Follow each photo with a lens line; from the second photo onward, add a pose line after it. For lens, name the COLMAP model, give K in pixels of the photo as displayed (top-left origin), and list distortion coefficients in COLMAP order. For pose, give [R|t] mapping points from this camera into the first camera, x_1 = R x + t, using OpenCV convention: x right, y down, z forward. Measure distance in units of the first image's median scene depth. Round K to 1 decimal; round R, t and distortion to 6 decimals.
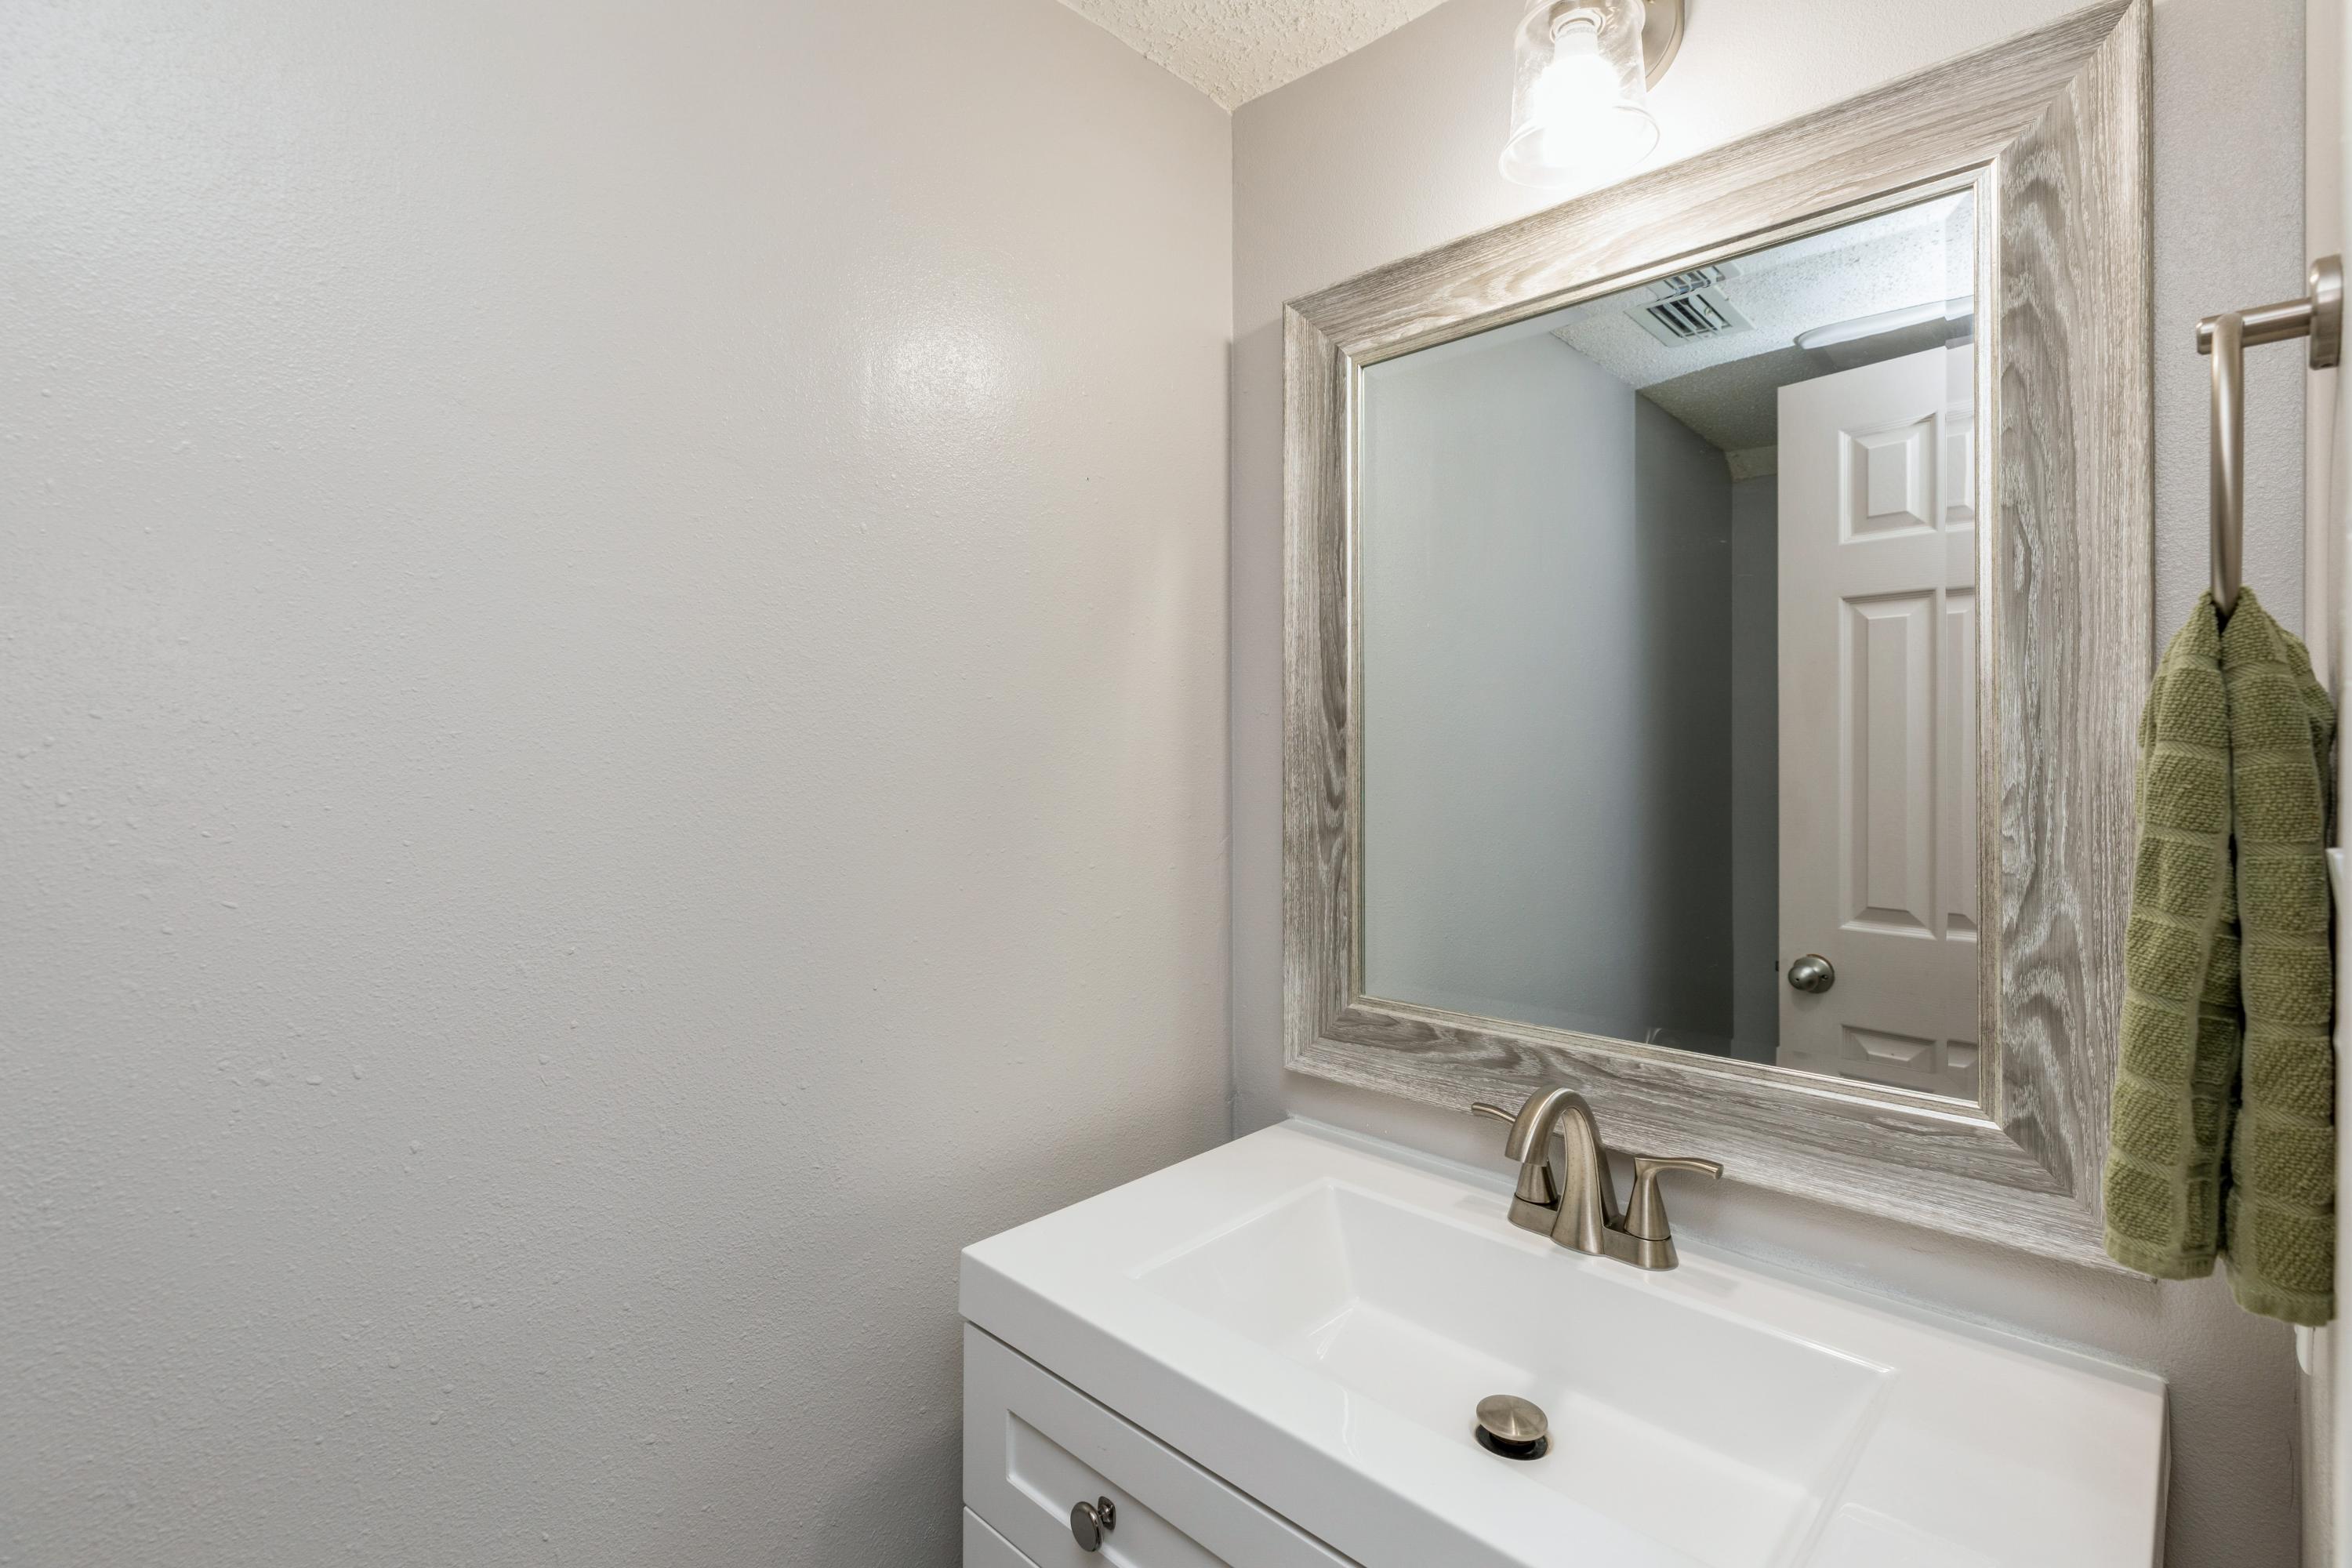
lens RADIAL K [[1061.5, 0, 1179.9], [0, 1061.5, 775.7], [0, 0, 1]] dist [0.007599, -0.002026]
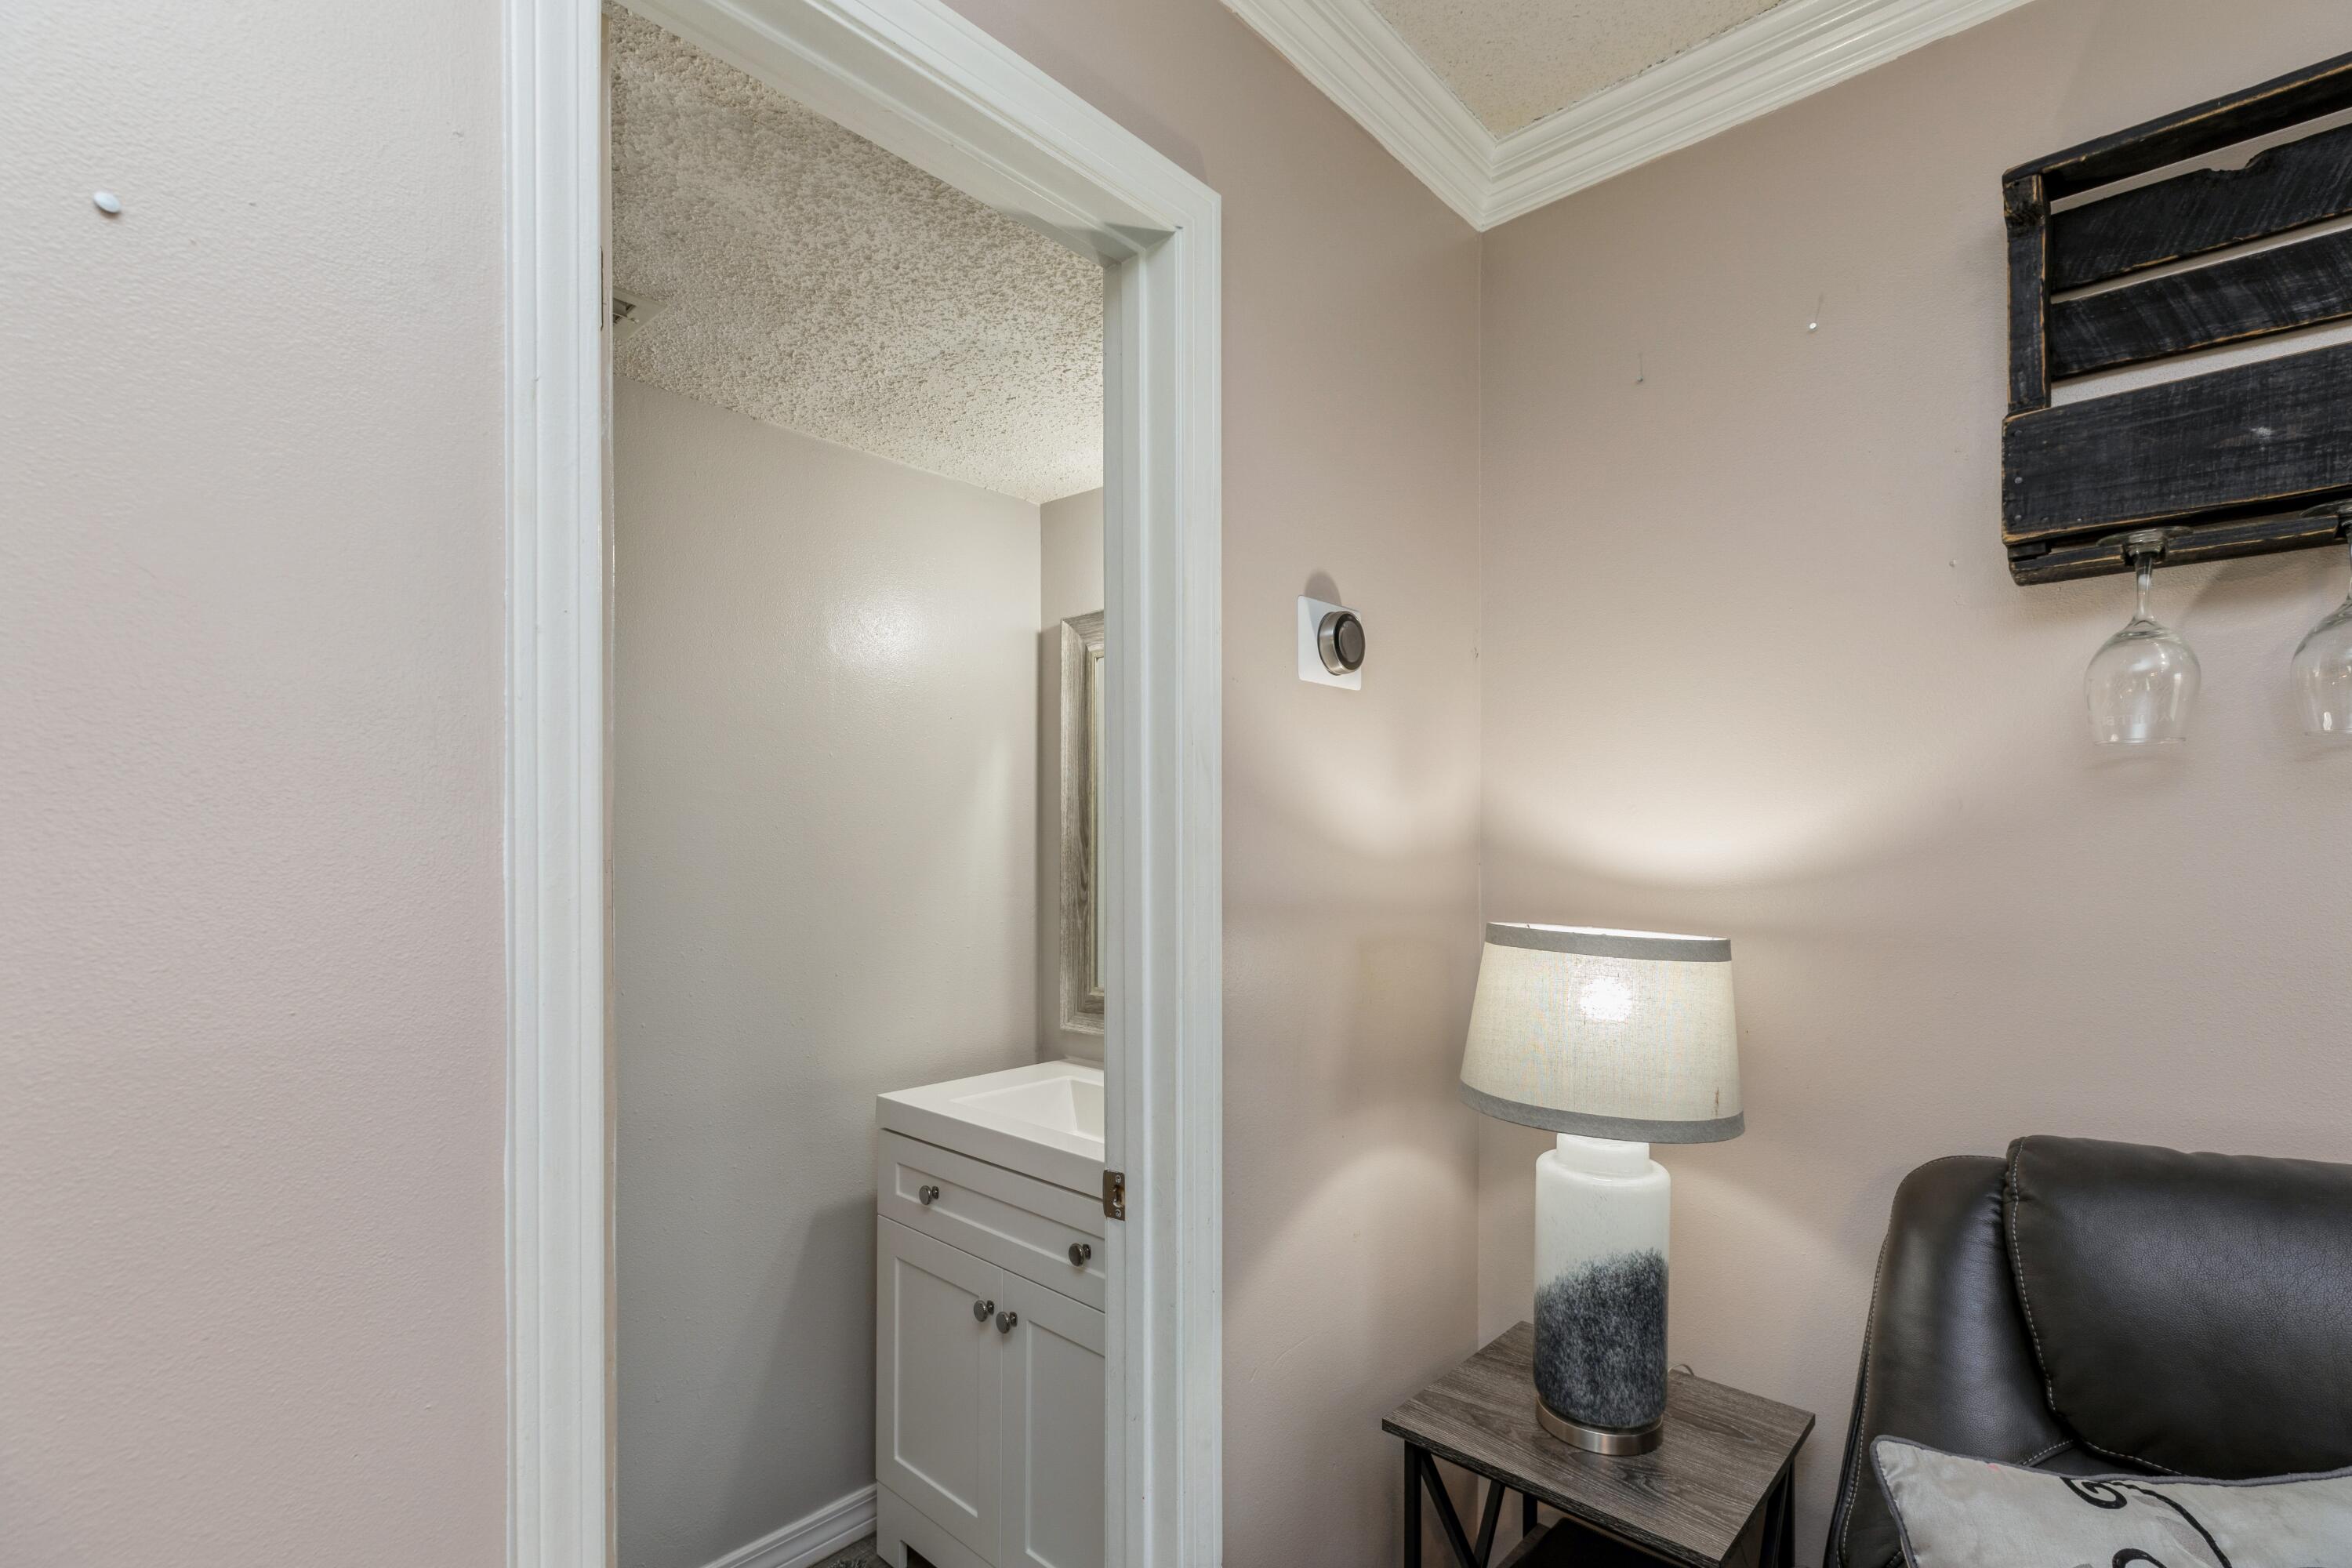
lens RADIAL K [[1061.5, 0, 1189.8], [0, 1061.5, 864.1], [0, 0, 1]] dist [0.007599, -0.002026]
pose [[0.999801, 0.001002, 0.019948, 0.291653], [-0.000978, 0.999999, -0.001208, -0.013033], [-0.019949, 0.001189, 0.999800, -0.881599]]
